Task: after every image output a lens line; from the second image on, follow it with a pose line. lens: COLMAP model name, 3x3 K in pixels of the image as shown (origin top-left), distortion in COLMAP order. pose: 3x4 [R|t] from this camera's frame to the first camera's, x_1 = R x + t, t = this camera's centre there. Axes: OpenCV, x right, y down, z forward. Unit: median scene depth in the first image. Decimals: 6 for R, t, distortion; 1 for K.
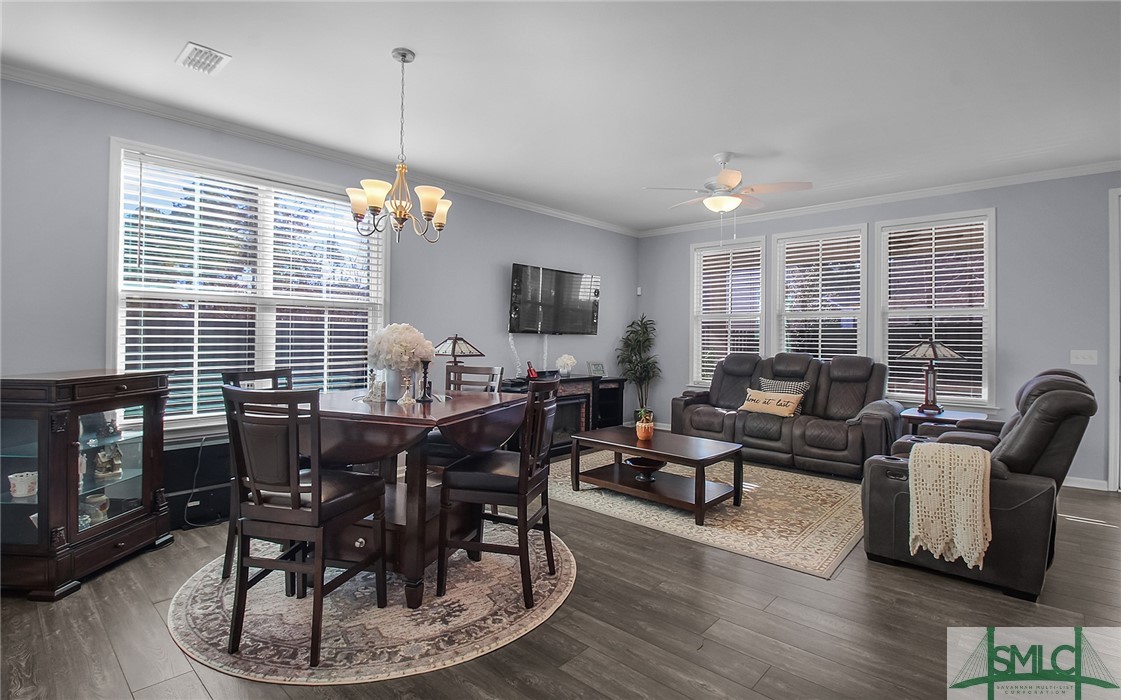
lens RADIAL K [[549.3, 0, 563.7], [0, 549.3, 335.9], [0, 0, 1]] dist [-0.001994, -0.013716]
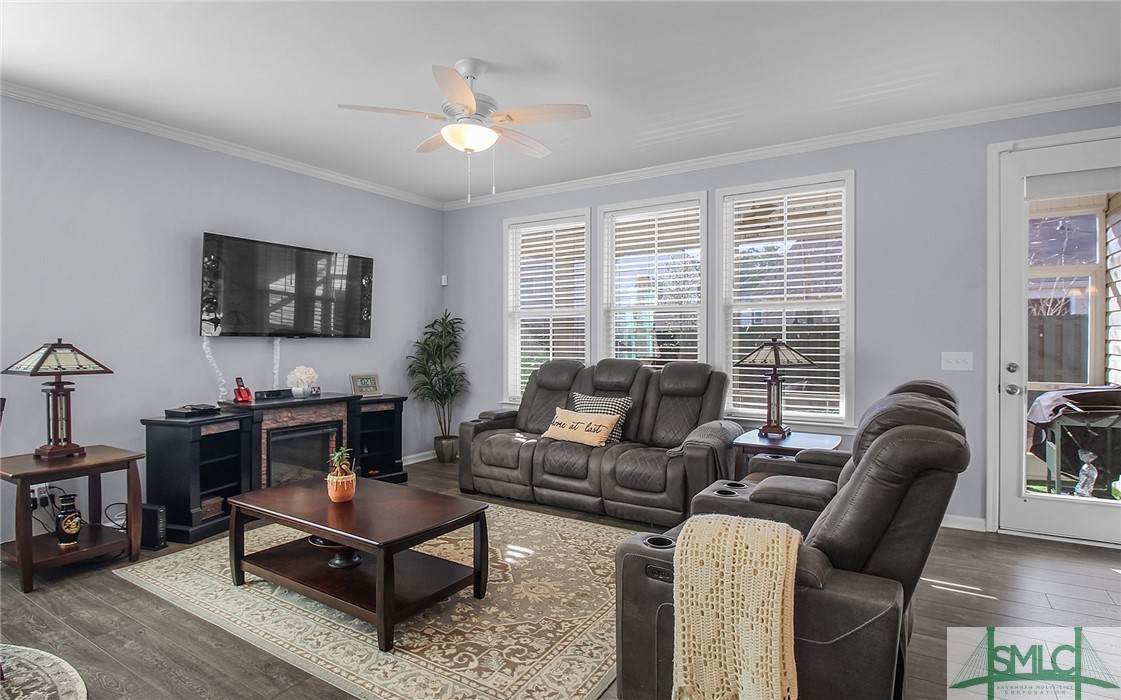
lens RADIAL K [[584.9, 0, 560.5], [0, 584.9, 350.0], [0, 0, 1]] dist [0.000916, -0.000352]
pose [[0.986772, -0.011861, 0.161681, 0.250788], [0.008849, 0.999774, 0.019334, 0.002124], [-0.161874, -0.017648, 0.986654, 0.250949]]
